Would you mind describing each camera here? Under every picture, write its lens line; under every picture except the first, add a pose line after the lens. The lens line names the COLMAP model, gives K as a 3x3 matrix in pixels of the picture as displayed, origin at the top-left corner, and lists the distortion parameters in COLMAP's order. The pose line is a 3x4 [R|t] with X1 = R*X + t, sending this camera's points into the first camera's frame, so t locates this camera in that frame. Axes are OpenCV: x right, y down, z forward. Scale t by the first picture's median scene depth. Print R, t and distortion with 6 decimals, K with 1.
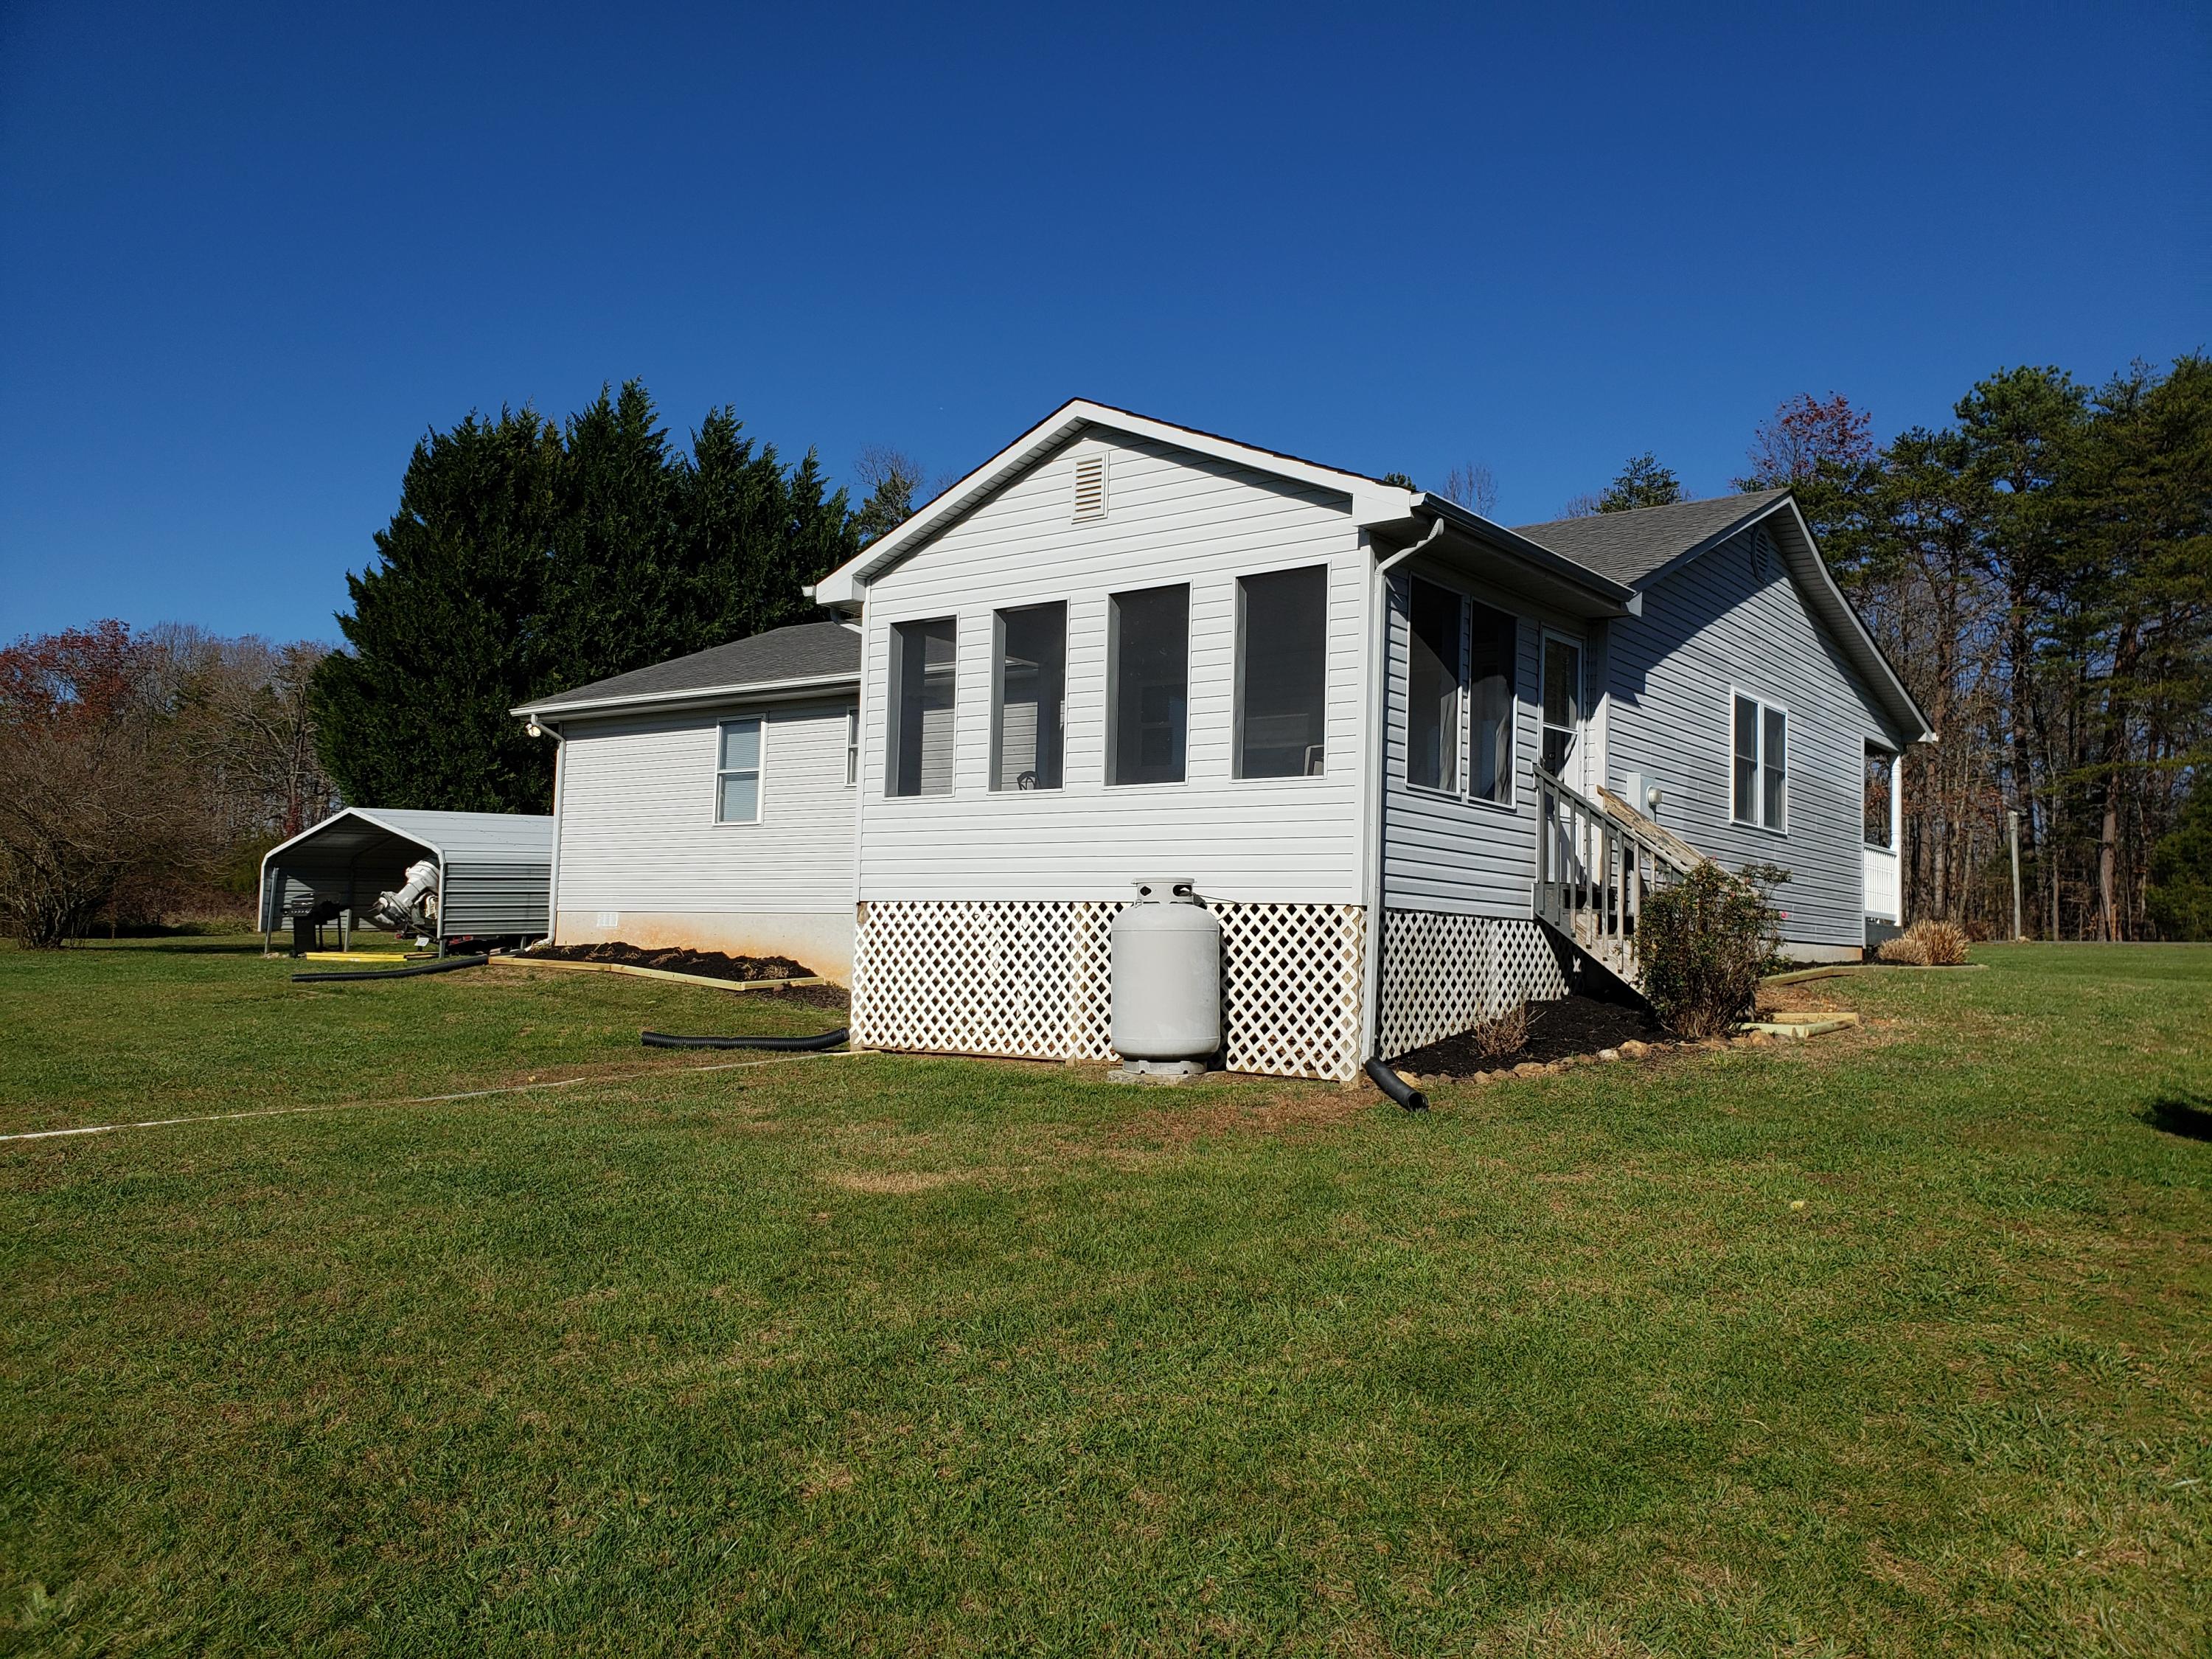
lens RADIAL K [[1678.4, 0, 1200.2], [0, 1678.4, 825.8], [0, 0, 1]] dist [0.227978, -0.490159]
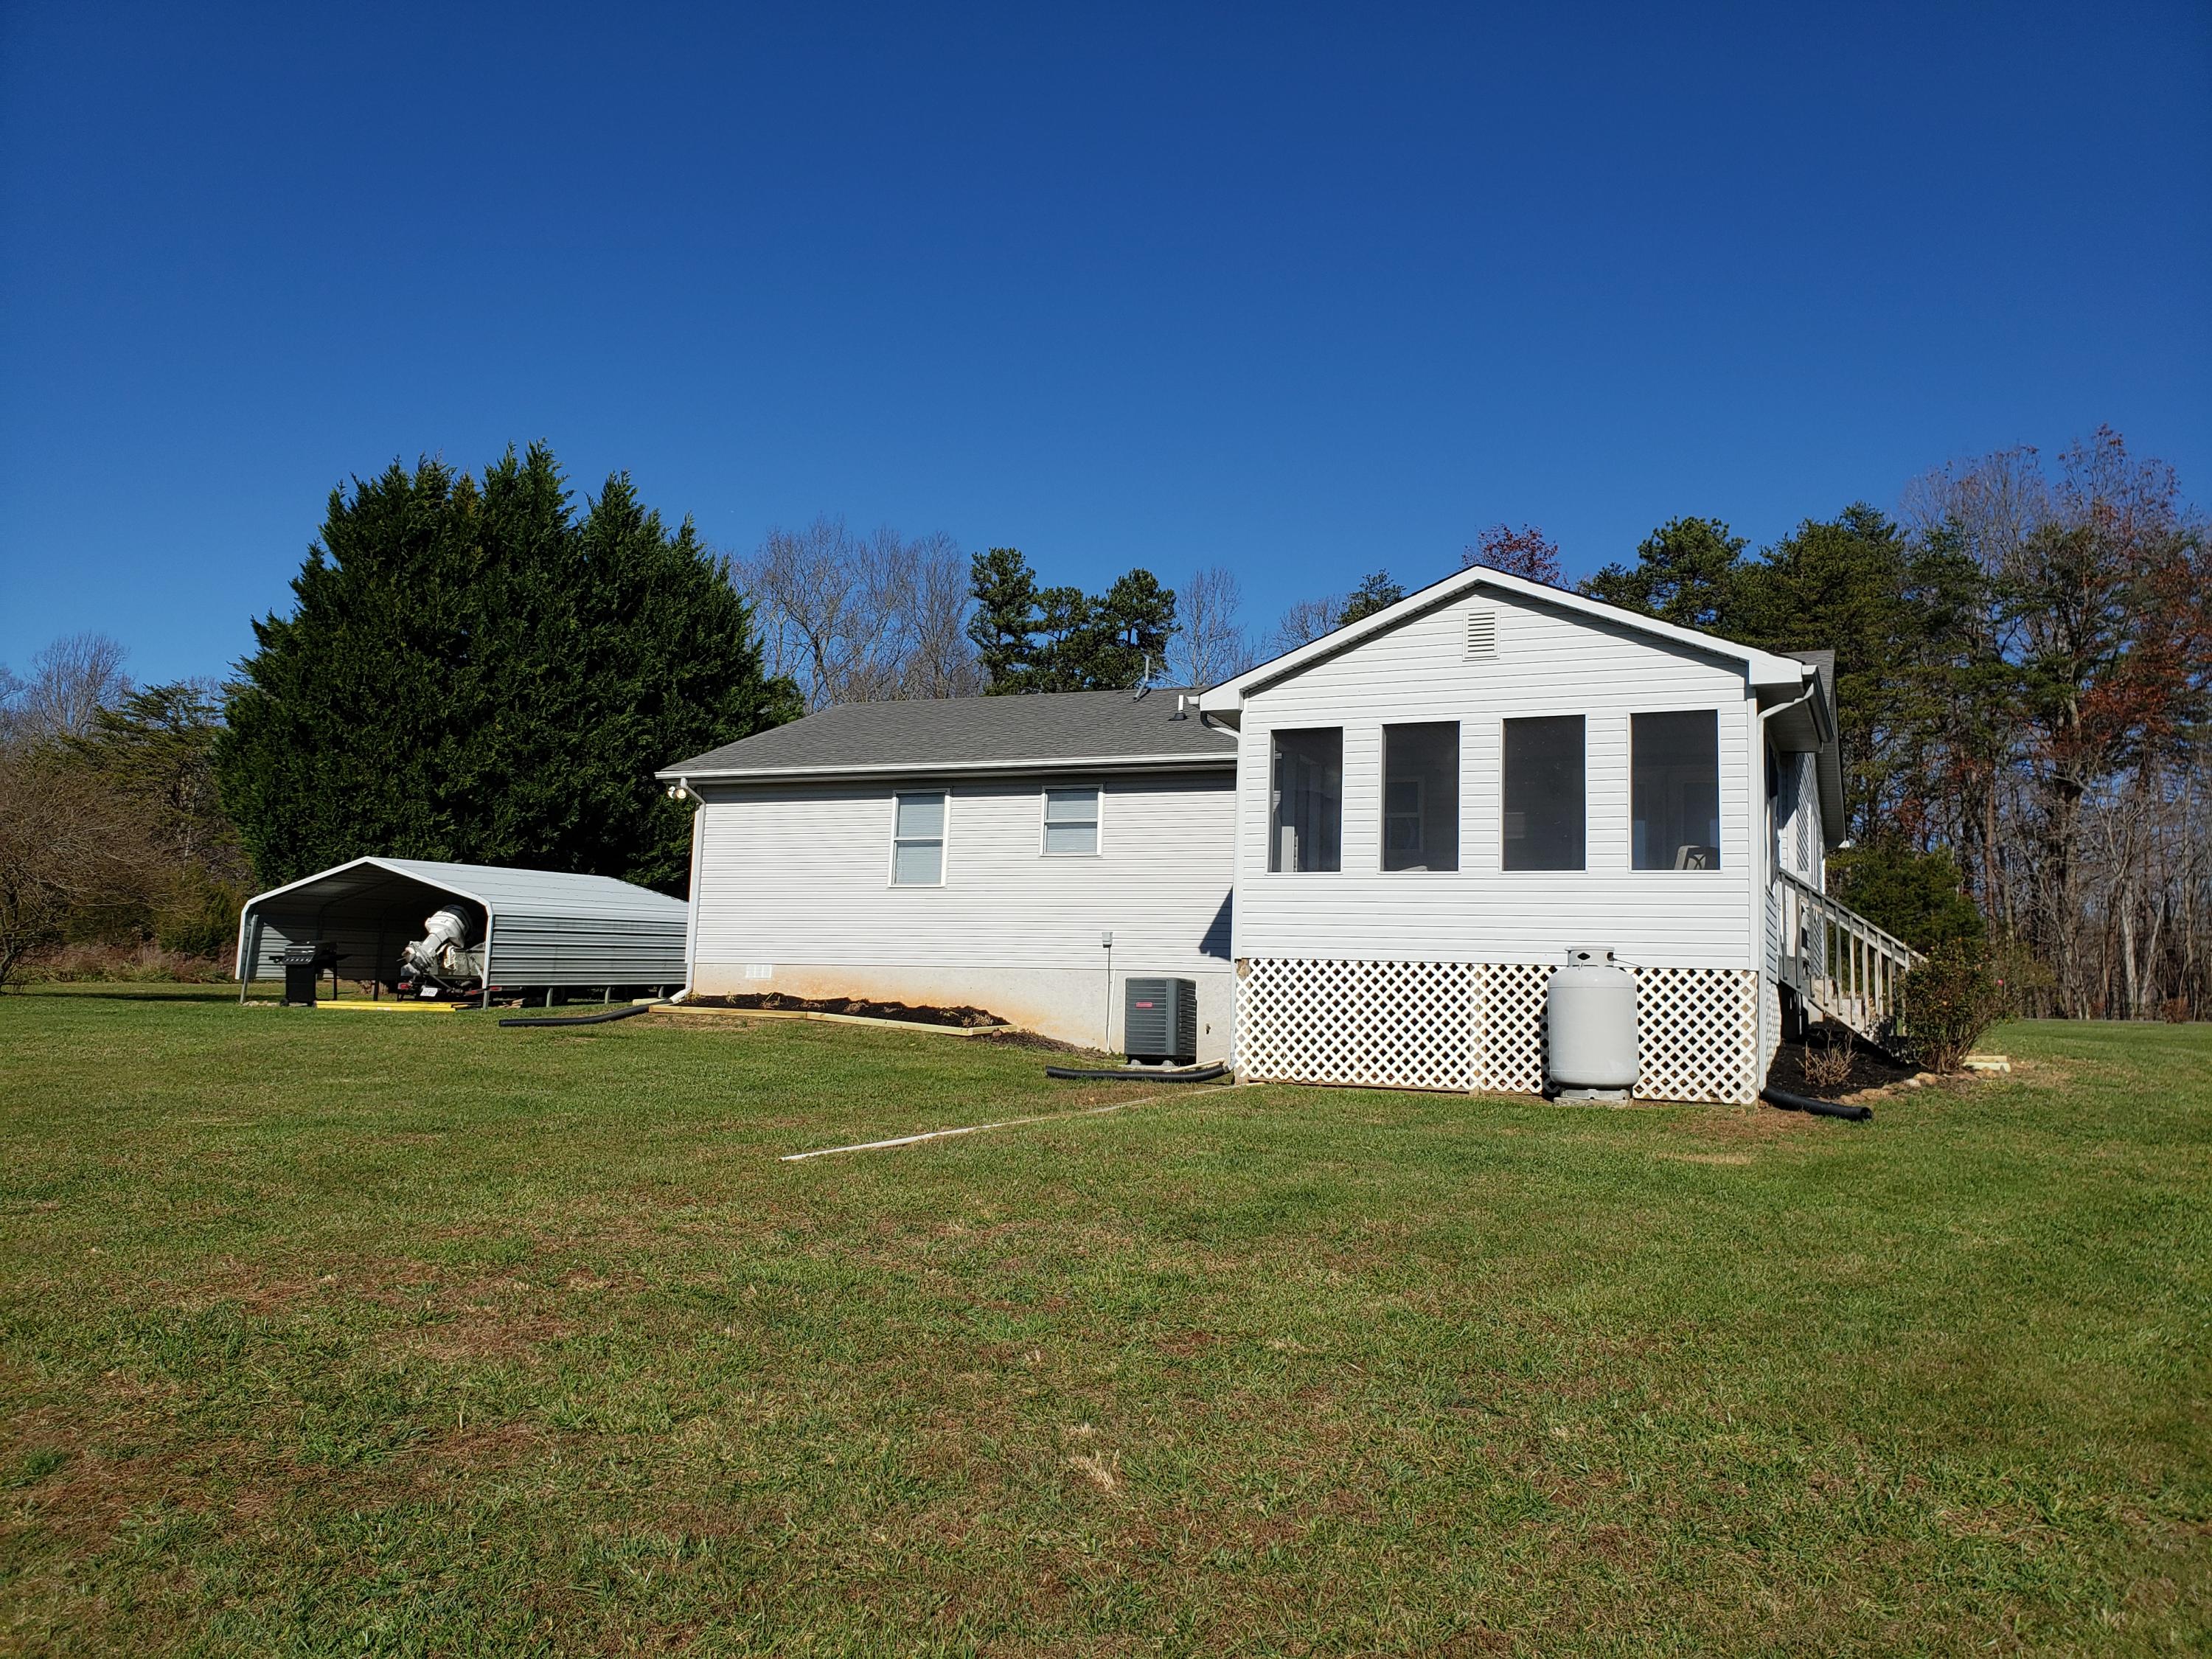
lens RADIAL K [[1713.4, 0, 1103.8], [0, 1713.4, 814.4], [0, 0, 1]] dist [0.150831, -0.374808]
pose [[0.970346, 0.034735, 0.239210, -0.426453], [-0.024711, 0.998691, -0.044780, -0.000664], [-0.240453, 0.037541, 0.969935, -0.116652]]
